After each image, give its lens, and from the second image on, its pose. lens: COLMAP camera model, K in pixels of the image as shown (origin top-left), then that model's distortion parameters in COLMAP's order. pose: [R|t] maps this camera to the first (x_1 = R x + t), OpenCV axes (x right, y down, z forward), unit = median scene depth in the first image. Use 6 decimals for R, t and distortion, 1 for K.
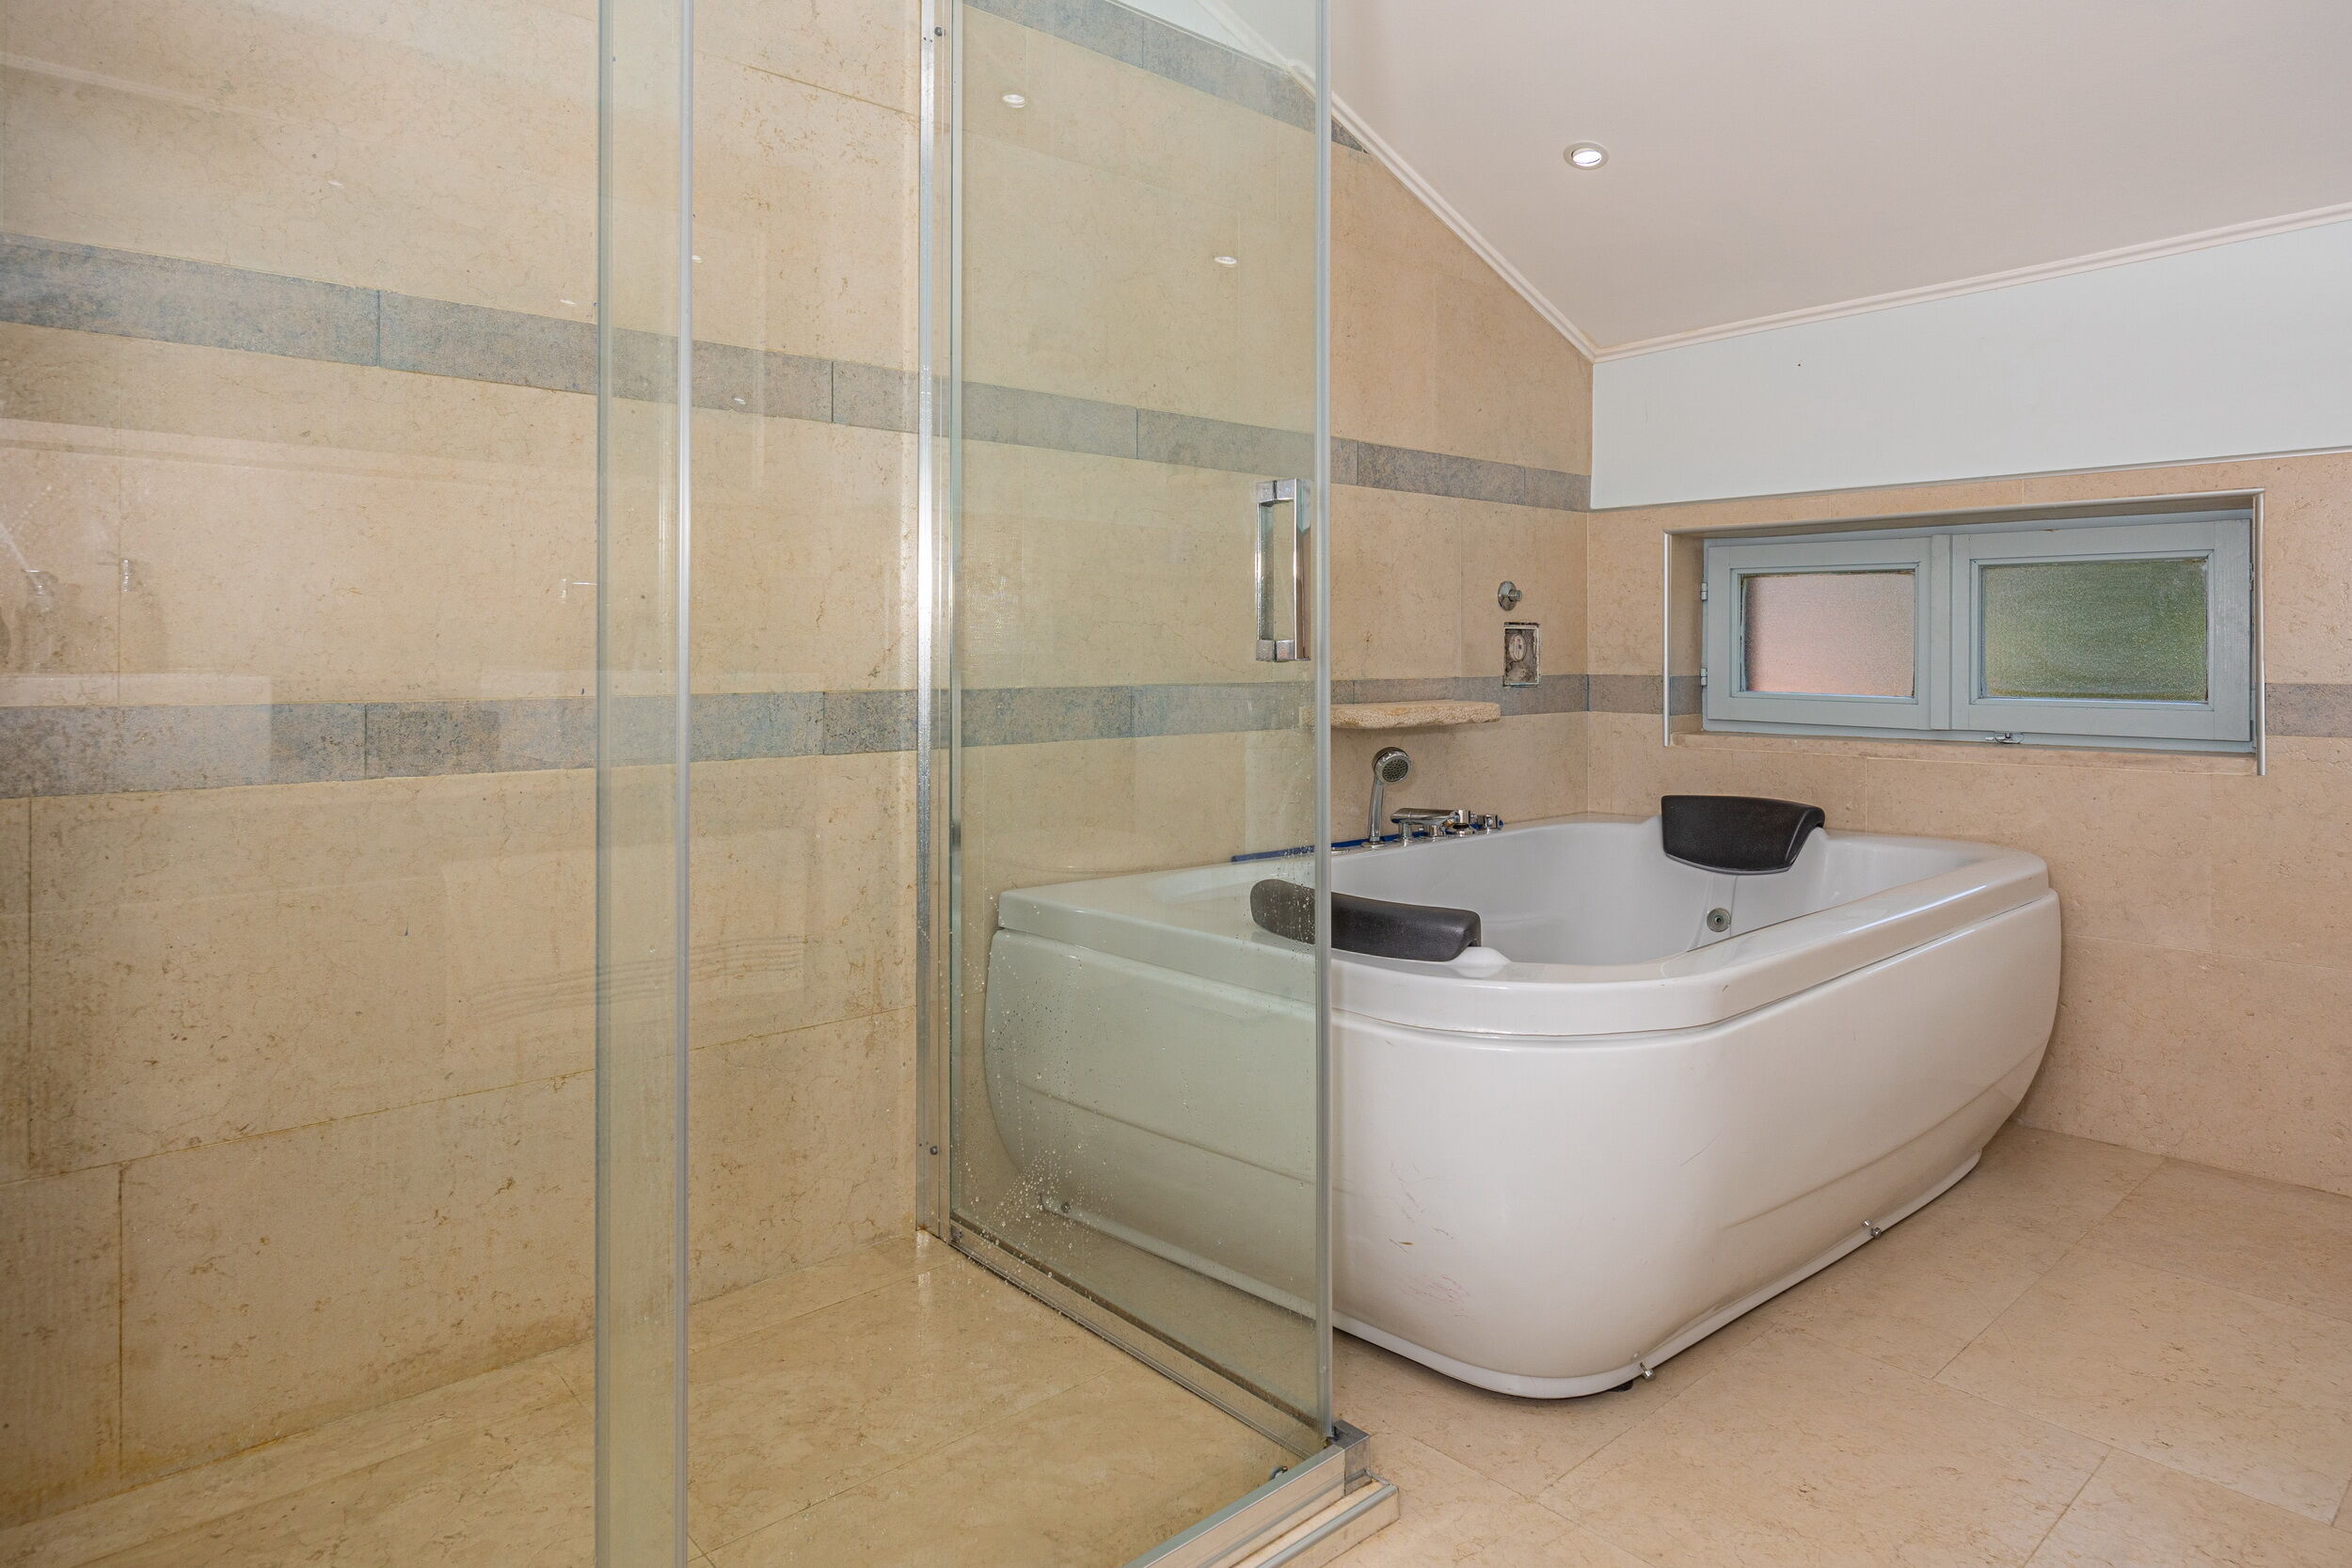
lens RADIAL K [[1376.5, 0, 1178.4], [0, 1376.5, 662.4], [0, 0, 1]] dist [0.000015, -0.000195]
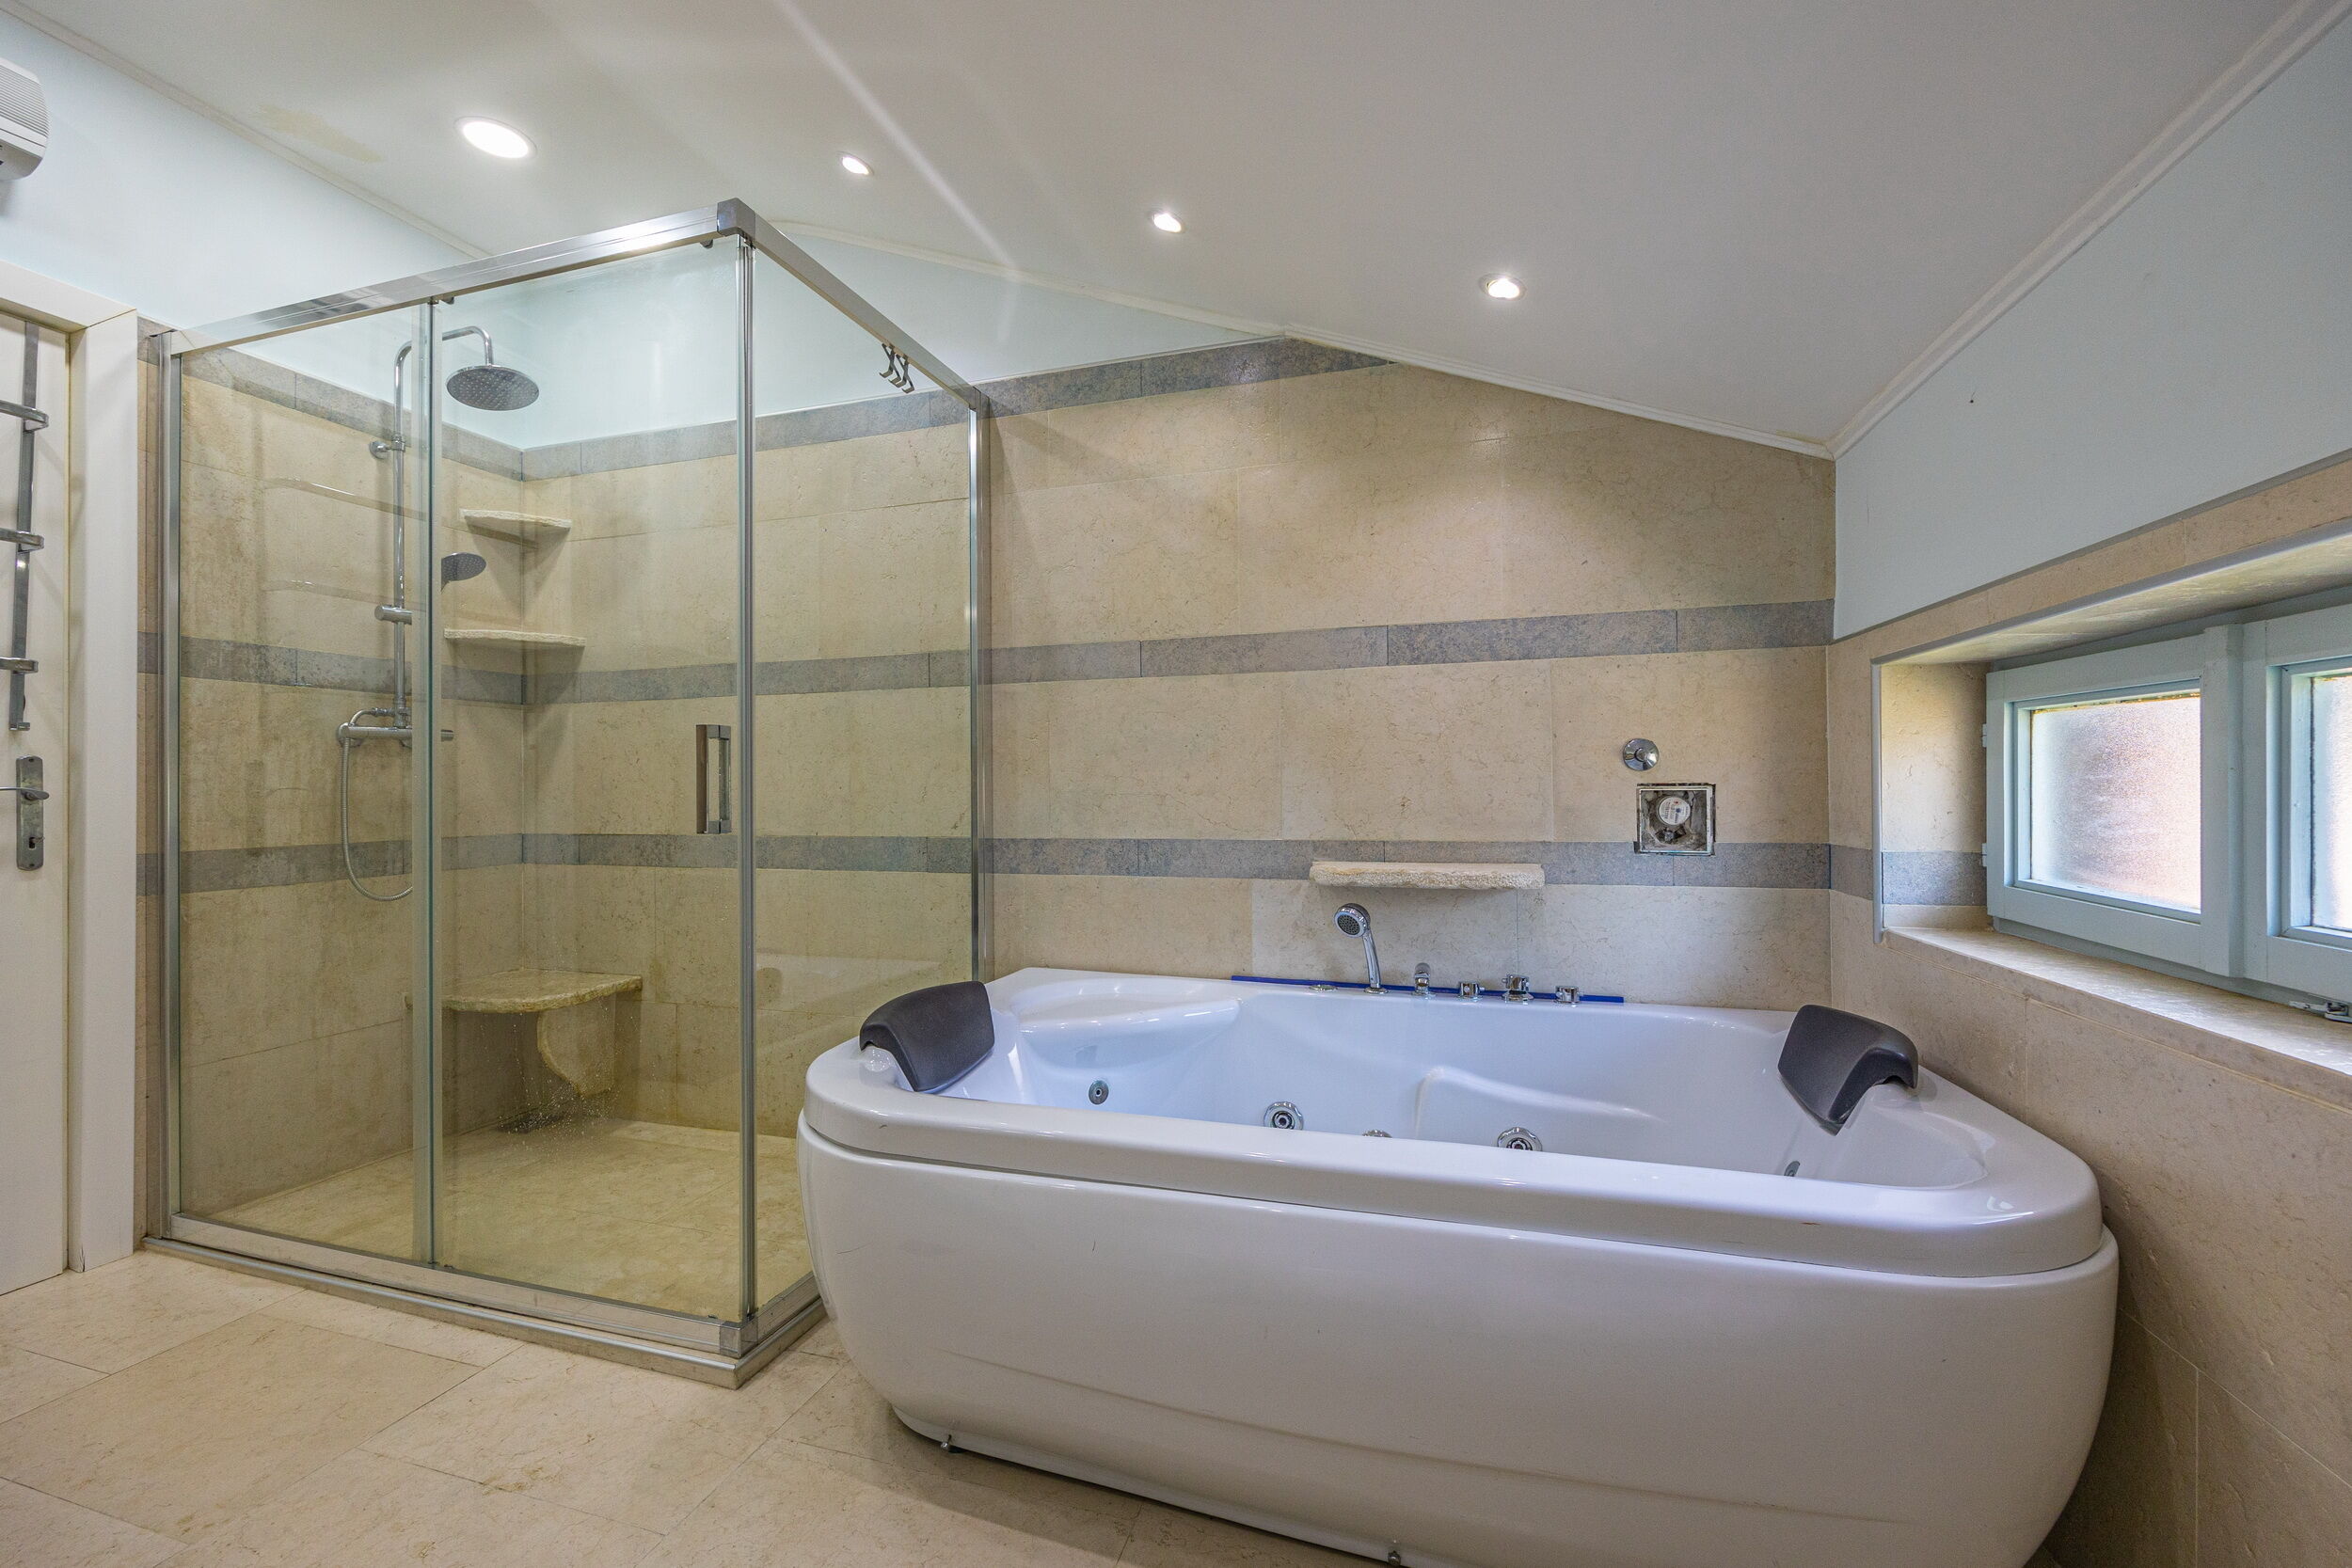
lens RADIAL K [[950.3, 0, 1176.0], [0, 950.3, 784.0], [0, 0, 1]] dist [-0.001542, -0.000215]
pose [[0.513112, -0.004018, -0.858312, 0.696443], [0.002631, 0.999992, -0.003108, -0.030777], [0.858317, -0.000664, 0.513119, 0.456535]]
